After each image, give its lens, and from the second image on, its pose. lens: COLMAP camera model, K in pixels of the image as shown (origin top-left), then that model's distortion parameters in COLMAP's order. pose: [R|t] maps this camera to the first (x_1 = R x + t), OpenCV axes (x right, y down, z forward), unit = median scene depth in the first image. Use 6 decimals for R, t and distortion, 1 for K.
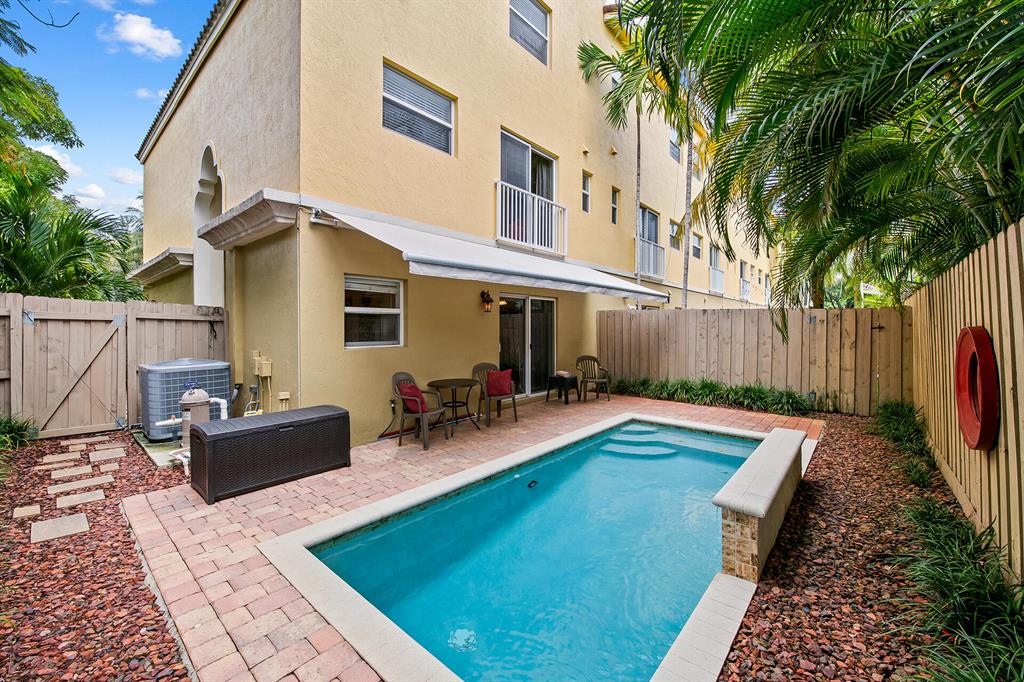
lens RADIAL K [[406.8, 0, 515.2], [0, 406.8, 336.2], [0, 0, 1]] dist [-0.001350, -0.000817]
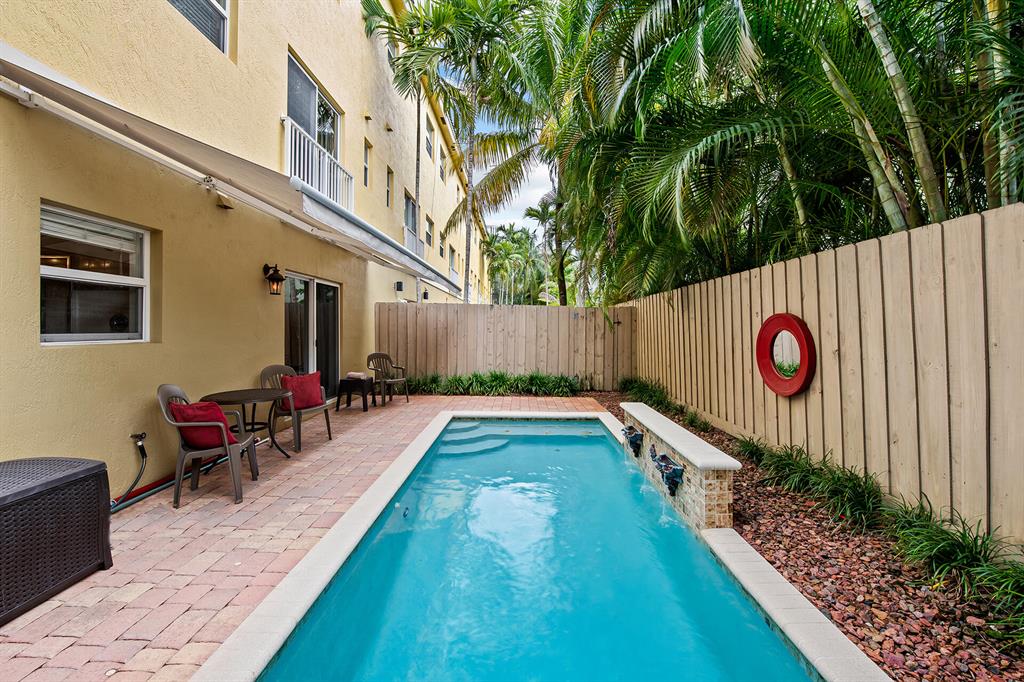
lens RADIAL K [[422.2, 0, 511.3], [0, 422.2, 336.3], [0, 0, 1]] dist [-0.004968, -0.001217]
pose [[0.767330, -0.007729, 0.641206, -0.238672], [0.009422, 0.999955, 0.000778, 0.018690], [-0.641184, 0.005444, 0.767368, 0.171160]]
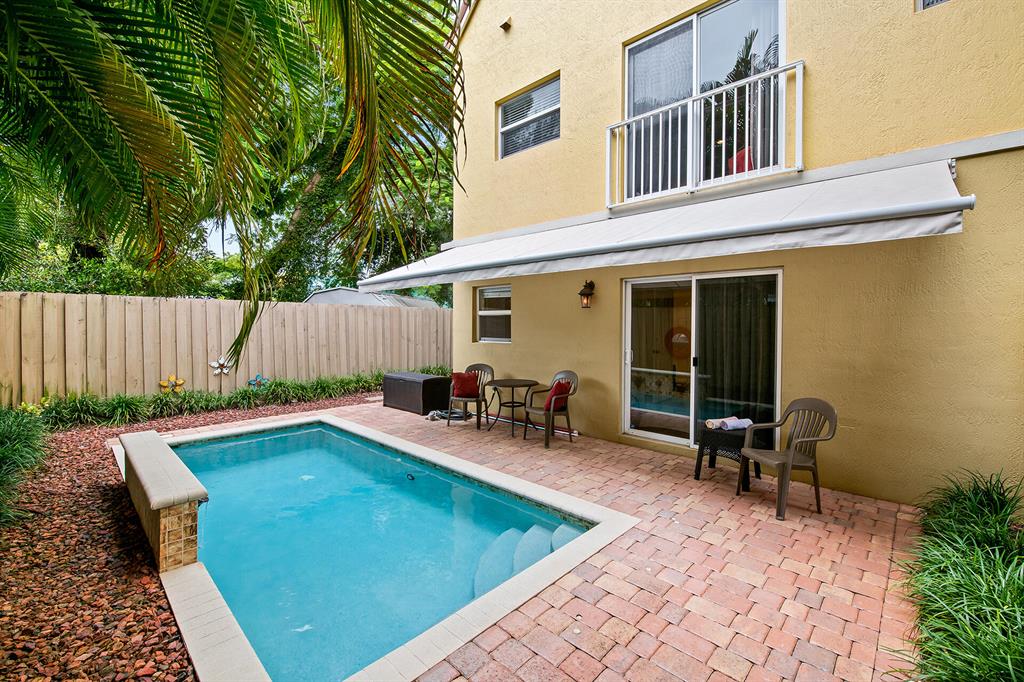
lens RADIAL K [[422.2, 0, 516.8], [0, 422.2, 335.6], [0, 0, 1]] dist [-0.004968, -0.001217]
pose [[-0.029494, 0.025445, -0.999241, 0.794432], [-0.025353, 0.999335, 0.026195, -0.025289], [0.999243, 0.026107, -0.028830, 0.937504]]
